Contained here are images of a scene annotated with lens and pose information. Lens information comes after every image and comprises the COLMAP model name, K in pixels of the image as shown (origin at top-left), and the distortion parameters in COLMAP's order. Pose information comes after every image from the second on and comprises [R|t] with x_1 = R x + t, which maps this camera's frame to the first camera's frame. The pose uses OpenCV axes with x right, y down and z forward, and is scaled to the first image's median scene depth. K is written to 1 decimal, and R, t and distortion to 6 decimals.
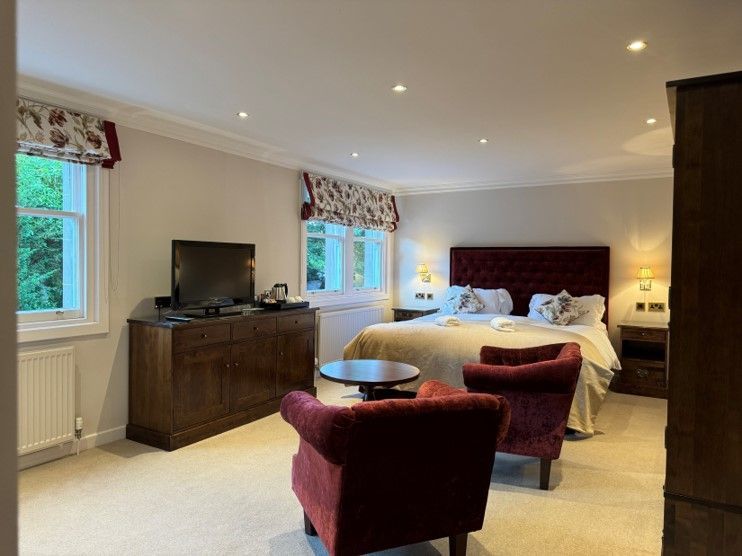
lens RADIAL K [[530.5, 0, 371.0], [0, 530.5, 278.0], [0, 0, 1]] dist [-0.002725, 0.000203]
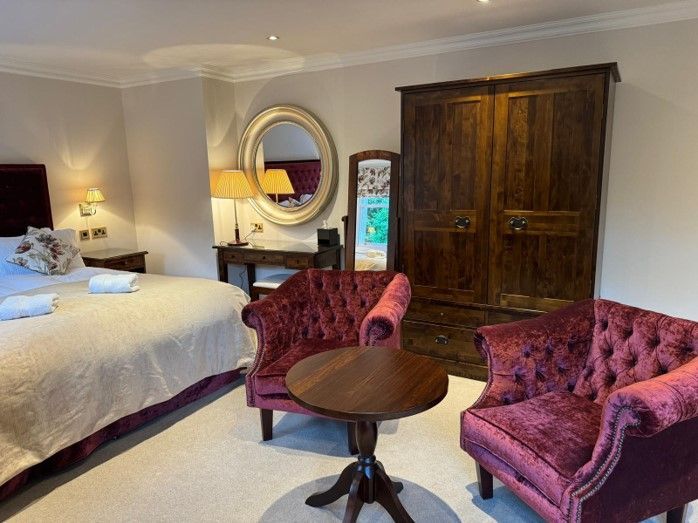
lens RADIAL K [[499.1, 0, 349.0], [0, 499.1, 261.5], [0, 0, 1]] dist [-0.002725, 0.000203]
pose [[-0.010713, -0.190980, 0.981535, -0.301977], [0.047490, 0.980387, 0.191275, -0.038787], [-0.998814, 0.048662, -0.001433, 0.573829]]
